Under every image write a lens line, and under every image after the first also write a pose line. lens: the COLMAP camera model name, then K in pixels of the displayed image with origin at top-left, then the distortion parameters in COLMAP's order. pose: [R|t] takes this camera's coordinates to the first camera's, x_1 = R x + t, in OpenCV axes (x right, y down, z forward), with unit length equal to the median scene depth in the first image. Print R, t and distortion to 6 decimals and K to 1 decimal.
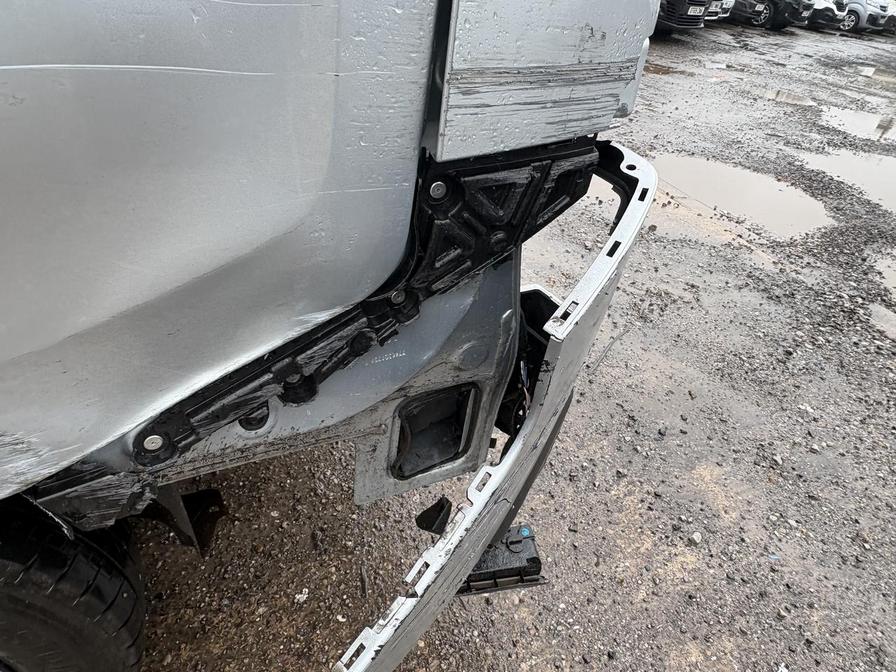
lens RADIAL K [[571.9, 0, 451.3], [0, 571.9, 338.7], [0, 0, 1]] dist [0.001460, 0.001964]
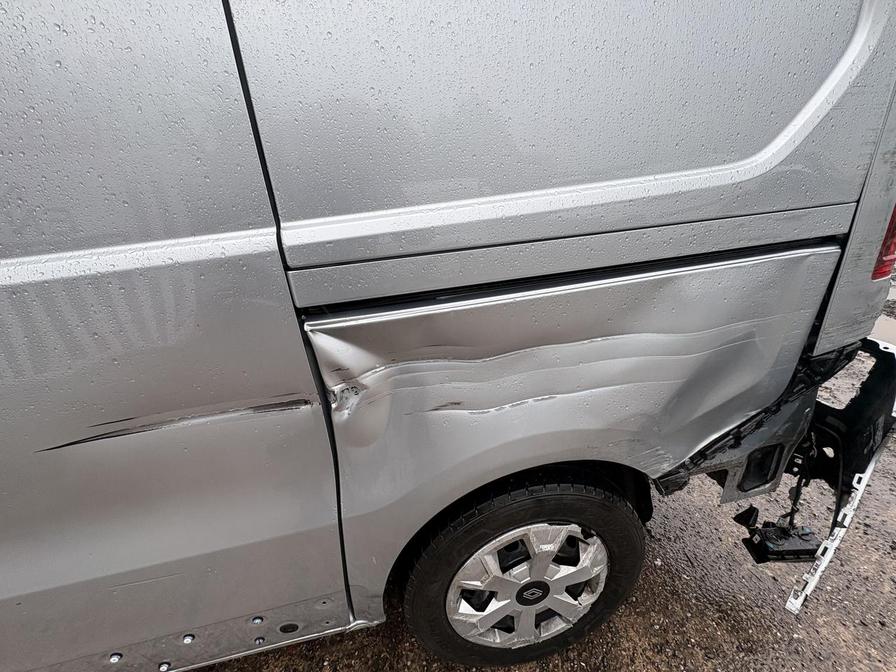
lens RADIAL K [[355.4, 0, 448.5], [0, 355.4, 330.0], [0, 0, 1]] dist [0.000032, -0.000464]
pose [[0.946847, -0.088594, -0.309243, -0.922353], [0.005311, 0.965502, -0.260340, 0.010432], [0.321640, 0.244860, 0.914654, -0.953093]]
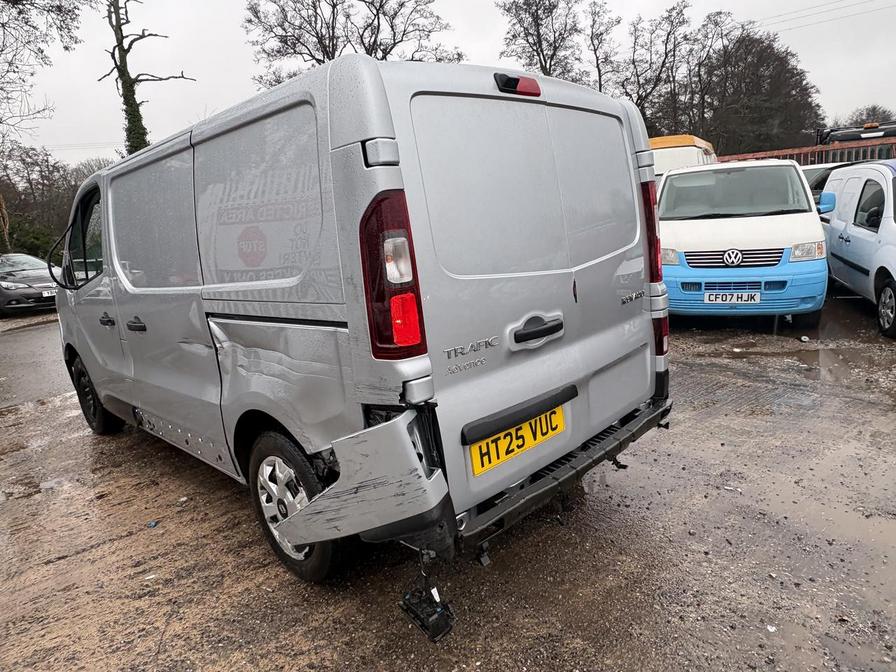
lens RADIAL K [[571.9, 0, 442.8], [0, 571.9, 338.1], [0, 0, 1]] dist [0.001460, 0.001964]
pose [[0.318453, 0.027313, -0.947545, 3.193296], [-0.450532, 0.883833, -0.125939, -0.377769], [0.834031, 0.467005, 0.293765, 0.067693]]
